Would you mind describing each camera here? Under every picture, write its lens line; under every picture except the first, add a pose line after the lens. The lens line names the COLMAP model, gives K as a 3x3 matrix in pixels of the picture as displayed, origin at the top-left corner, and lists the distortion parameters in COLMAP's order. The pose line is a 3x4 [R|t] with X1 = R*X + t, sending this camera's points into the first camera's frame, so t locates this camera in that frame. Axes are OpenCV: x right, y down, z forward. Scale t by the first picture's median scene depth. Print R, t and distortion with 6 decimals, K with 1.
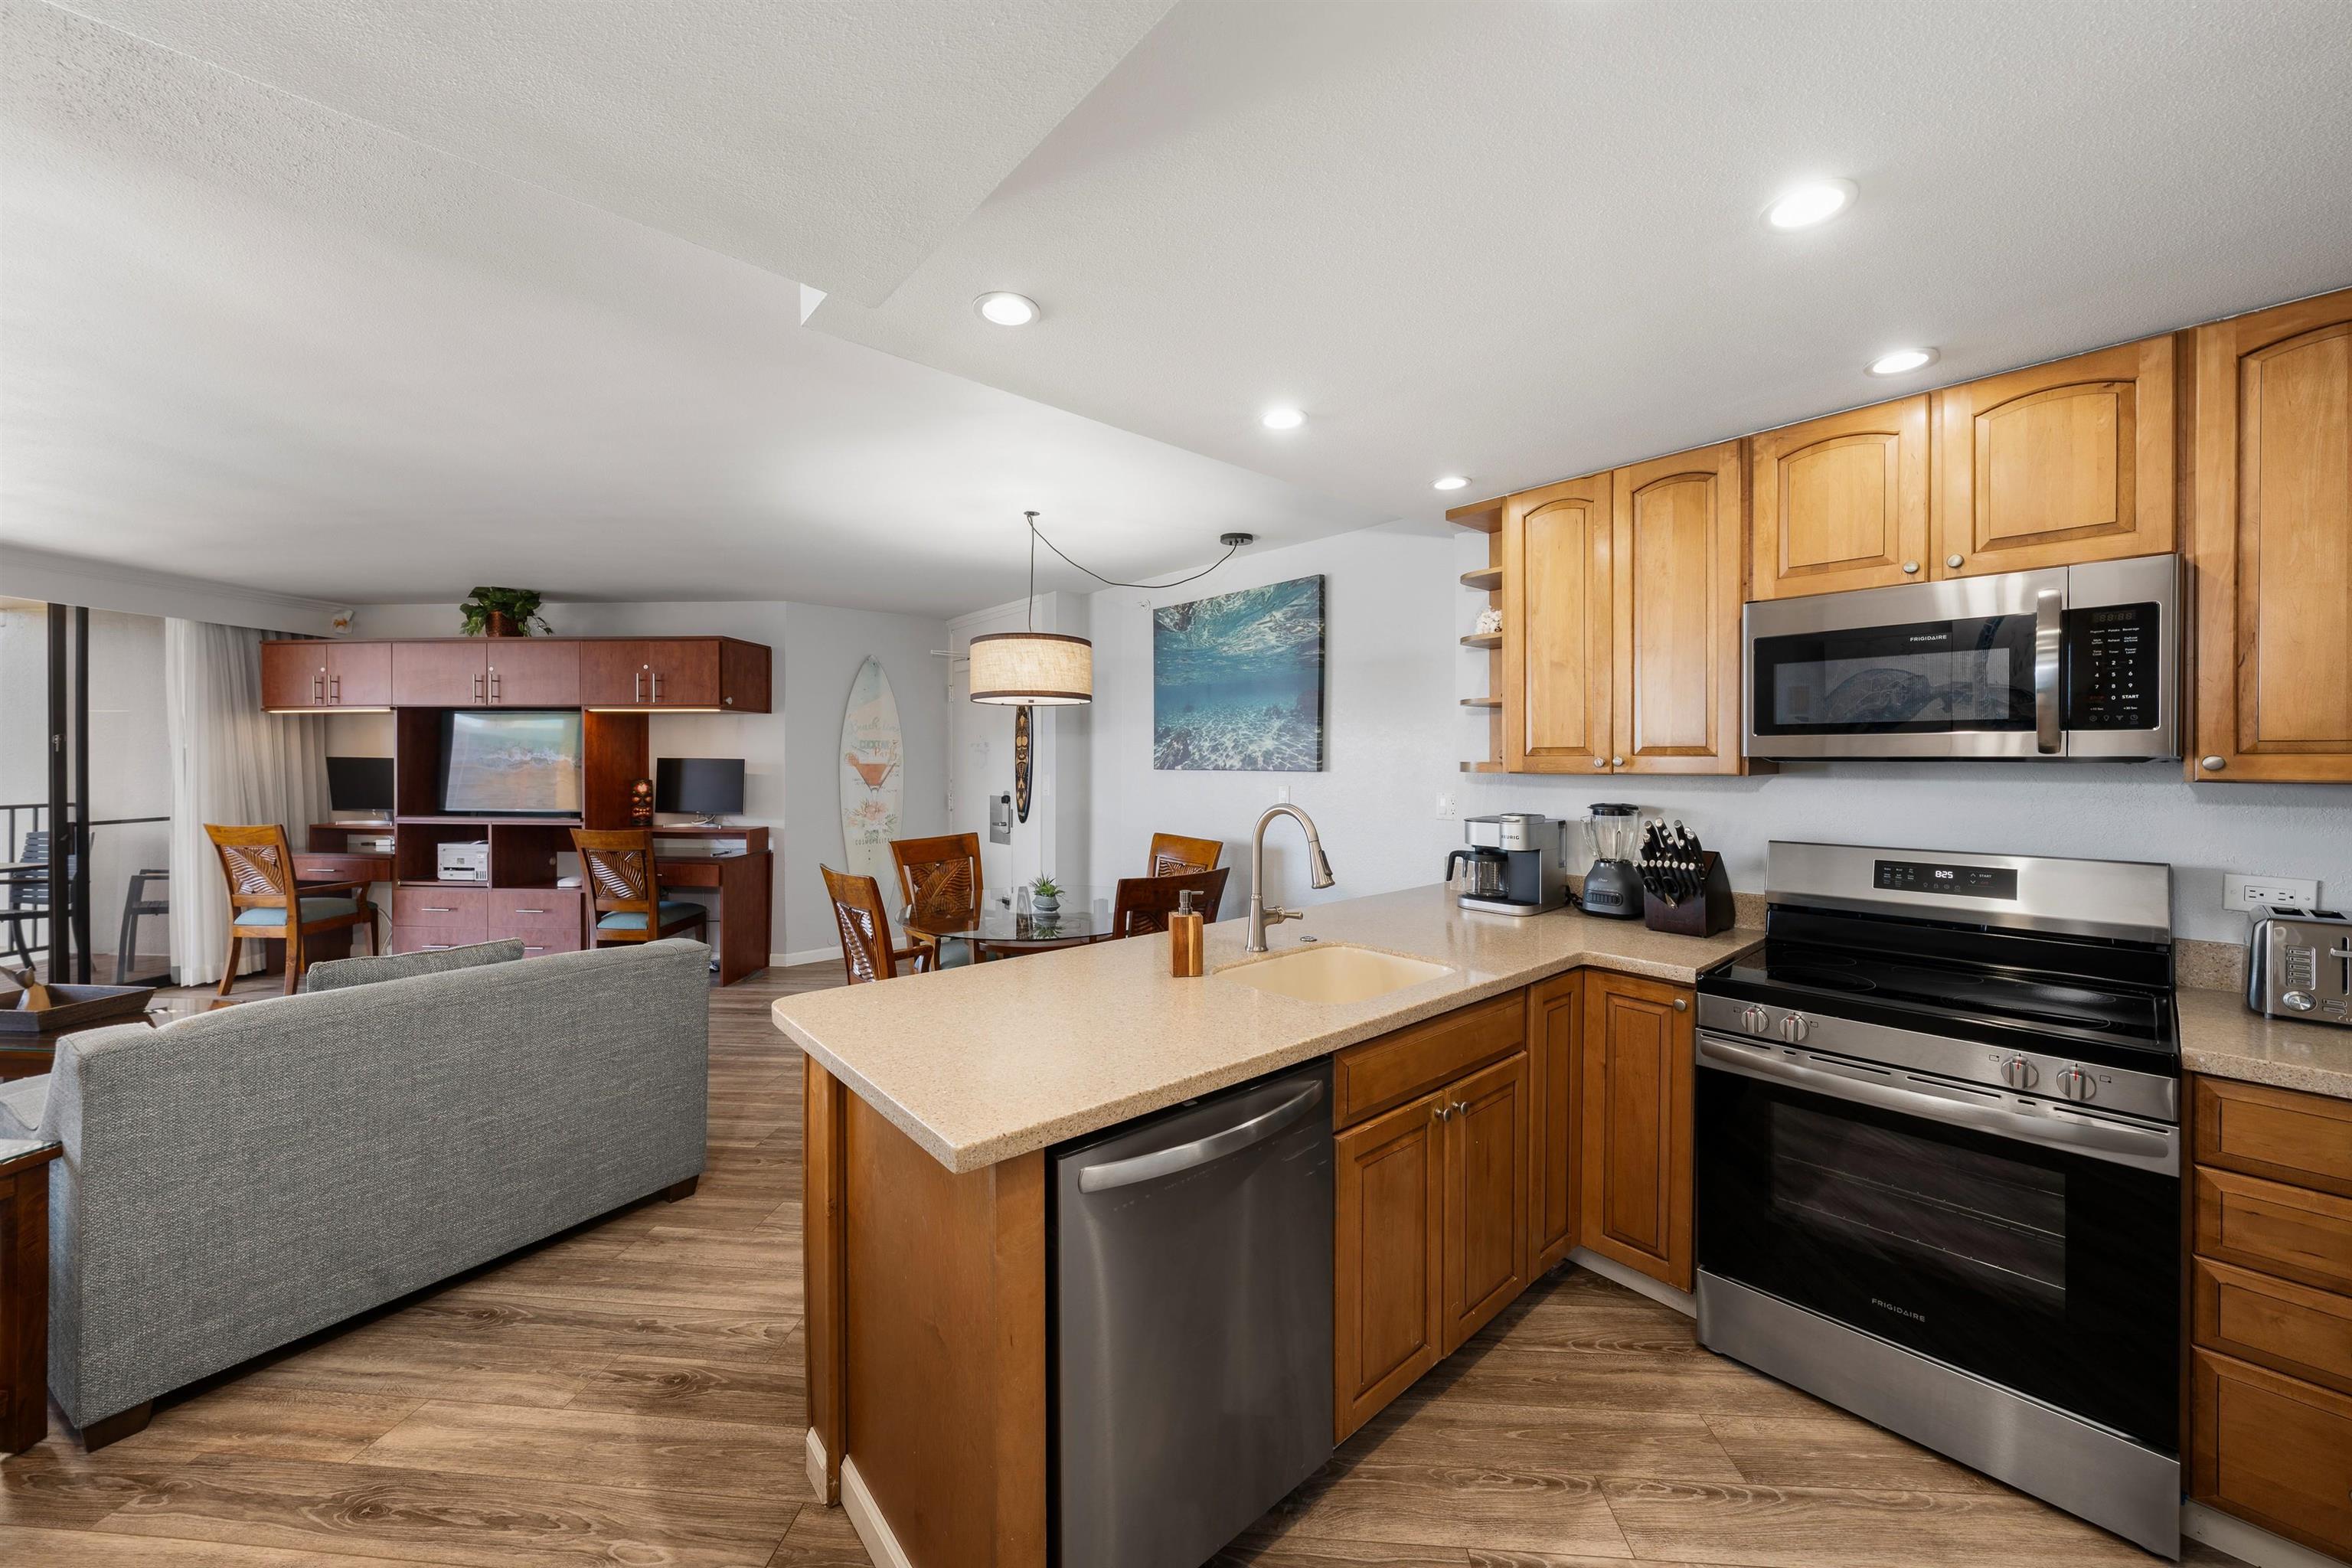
lens RADIAL K [[872.3, 0, 1200.6], [0, 872.3, 761.8], [0, 0, 1]] dist [-0.000904, 0.000029]
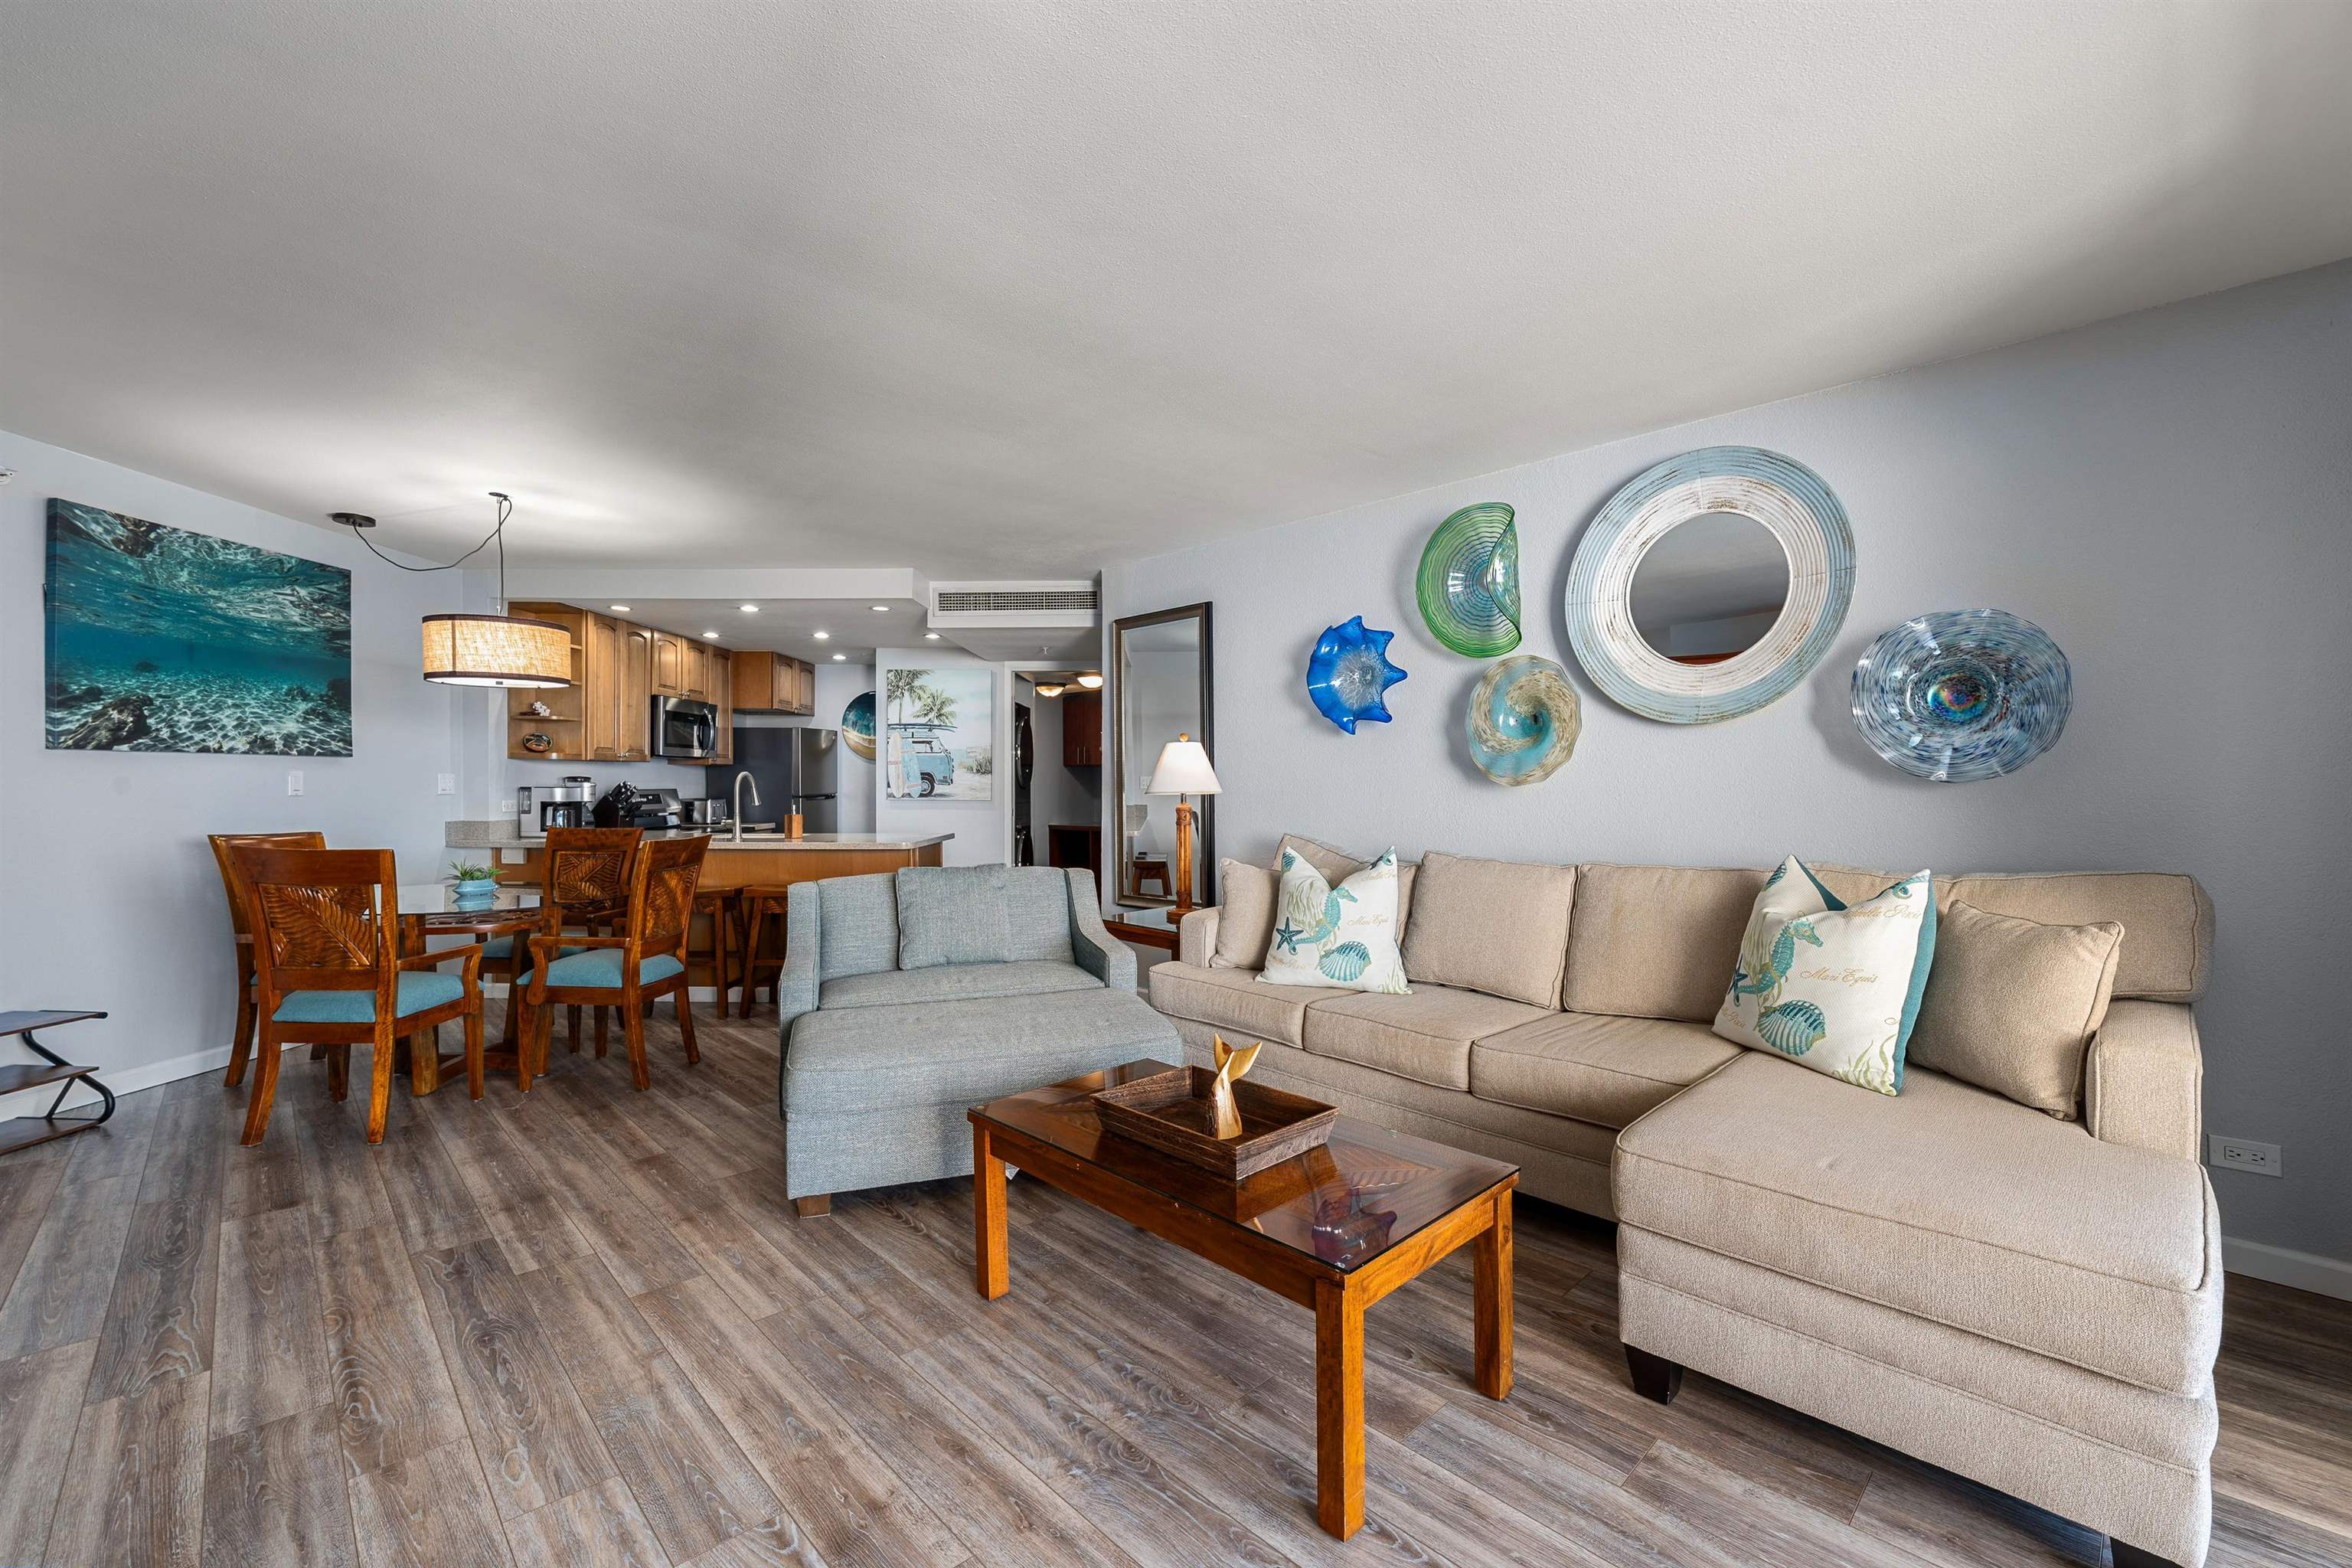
lens RADIAL K [[966.7, 0, 1184.3], [0, 966.7, 790.6], [0, 0, 1]] dist [-0.001390, -0.000218]
pose [[-0.742524, -0.007773, 0.669774, -1.058762], [0.000743, 0.999923, 0.012427, 0.028620], [-0.669819, 0.009725, -0.742461, 0.905334]]
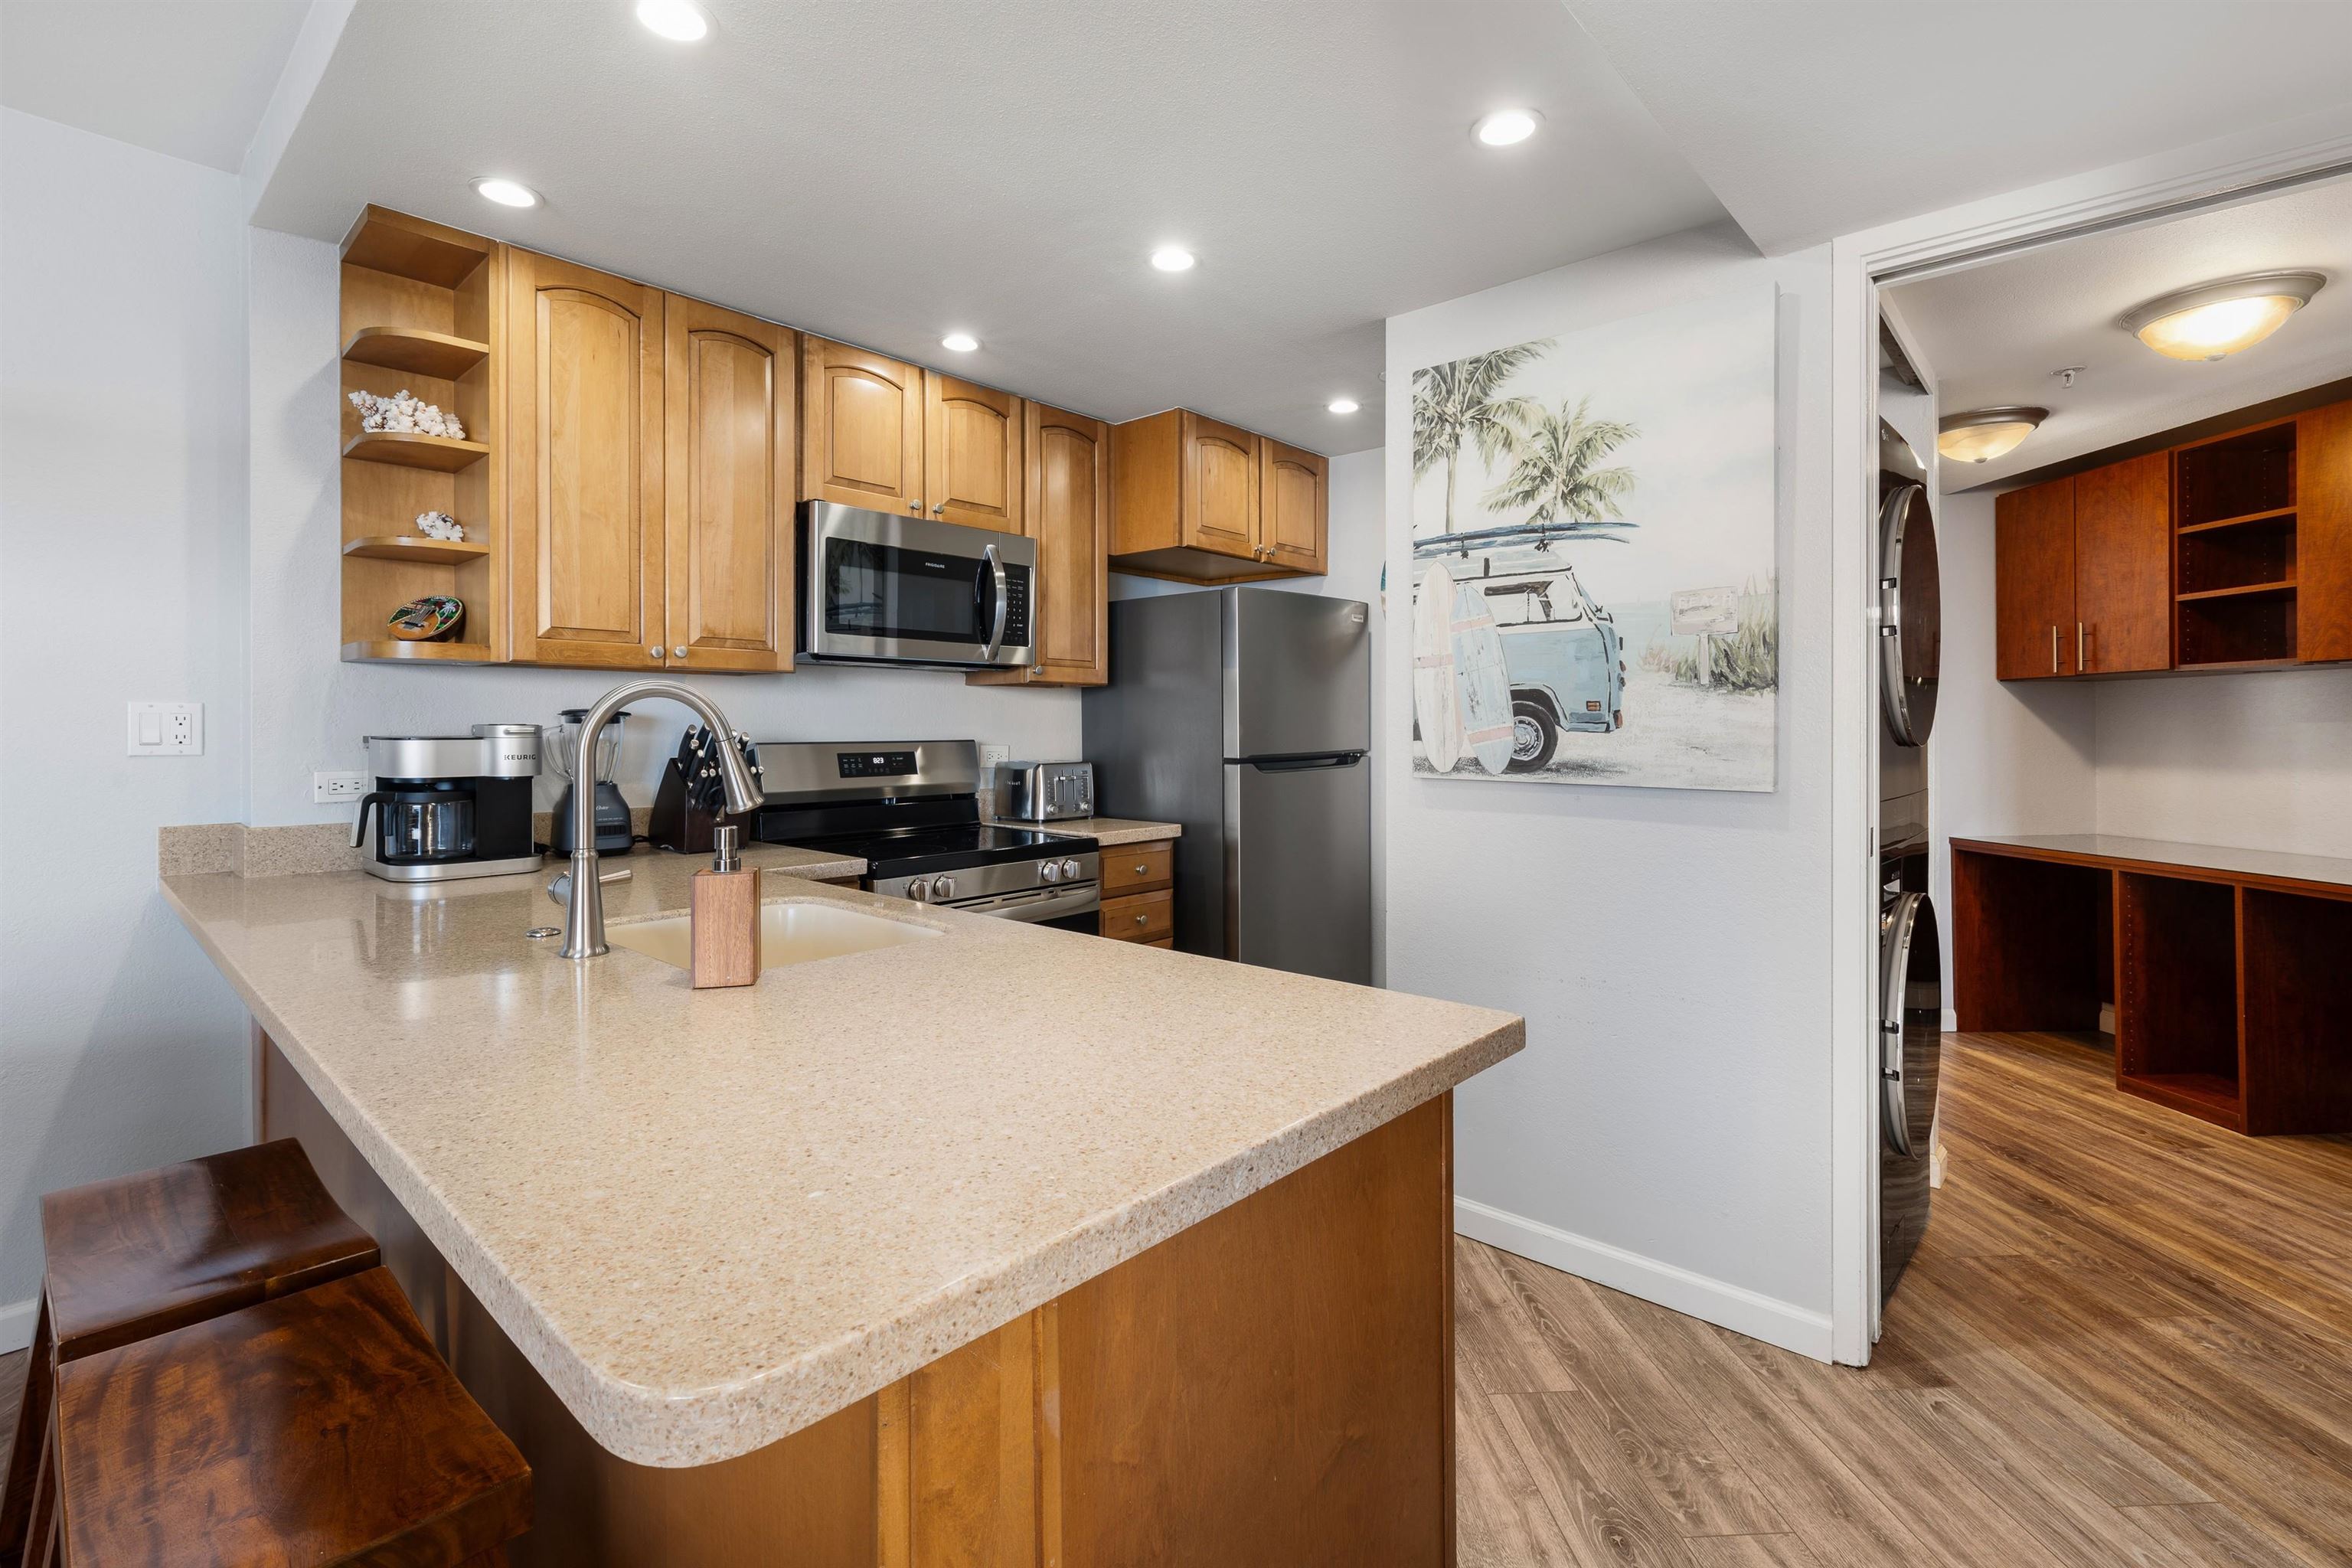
lens RADIAL K [[1055.9, 0, 1175.3], [0, 1055.9, 727.9], [0, 0, 1]] dist [-0.000302, -0.000040]
pose [[-0.114772, -0.002494, 0.993389, -0.272510], [0.004420, 0.999986, 0.003021, 0.034029], [-0.993382, 0.004737, -0.114759, 0.316008]]
